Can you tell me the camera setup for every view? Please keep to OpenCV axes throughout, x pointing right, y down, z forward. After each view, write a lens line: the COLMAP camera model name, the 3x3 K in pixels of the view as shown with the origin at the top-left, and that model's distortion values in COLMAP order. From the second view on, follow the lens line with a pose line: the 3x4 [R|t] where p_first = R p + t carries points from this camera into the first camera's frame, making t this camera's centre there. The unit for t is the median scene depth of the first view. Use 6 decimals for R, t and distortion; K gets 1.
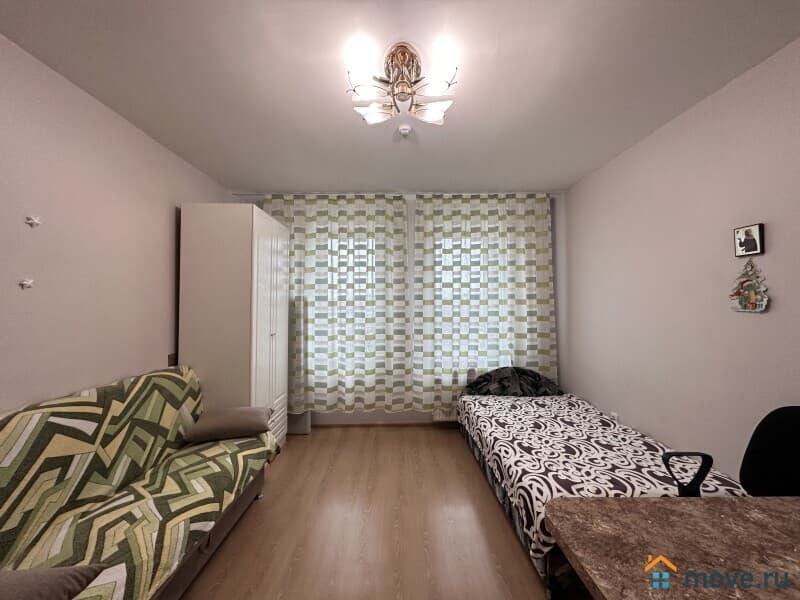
lens RADIAL K [[318.6, 0, 399.4], [0, 318.6, 300.2], [0, 0, 1]] dist [-0.003421, 0.000652]
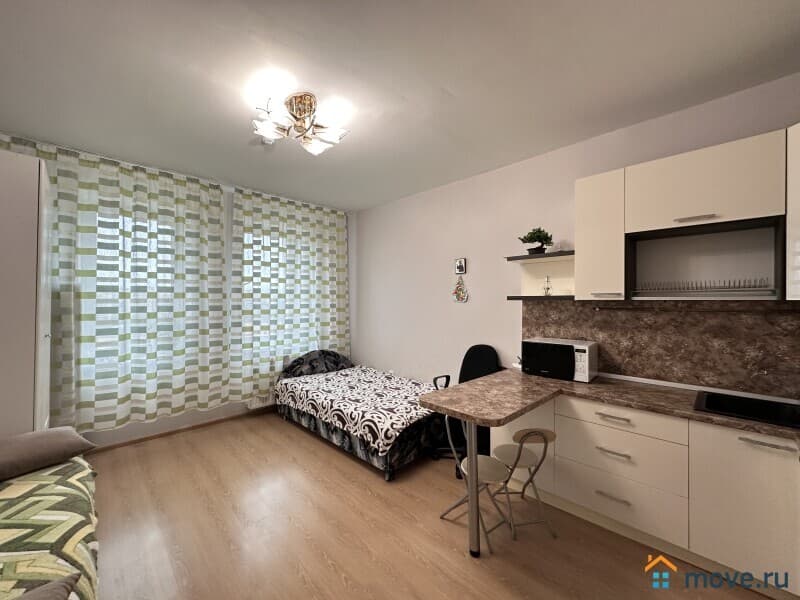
lens RADIAL K [[318.6, 0, 400.0], [0, 318.6, 300.5], [0, 0, 1]] dist [-0.003421, 0.000652]
pose [[0.721014, 0.004504, 0.692906, -0.280823], [-0.012600, 0.999899, 0.006612, 0.009851], [-0.692806, -0.013498, 0.720998, -0.090458]]
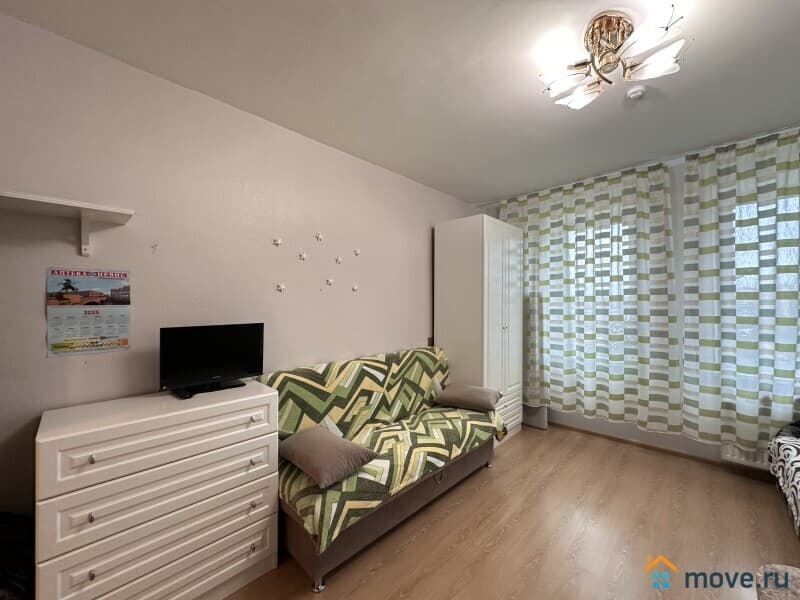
lens RADIAL K [[318.6, 0, 399.5], [0, 318.6, 300.3], [0, 0, 1]] dist [-0.003421, 0.000652]
pose [[0.706318, -0.007506, -0.707855, 0.111143], [0.012293, 0.999923, 0.001664, 0.005896], [0.707788, -0.009877, 0.706355, -0.031996]]
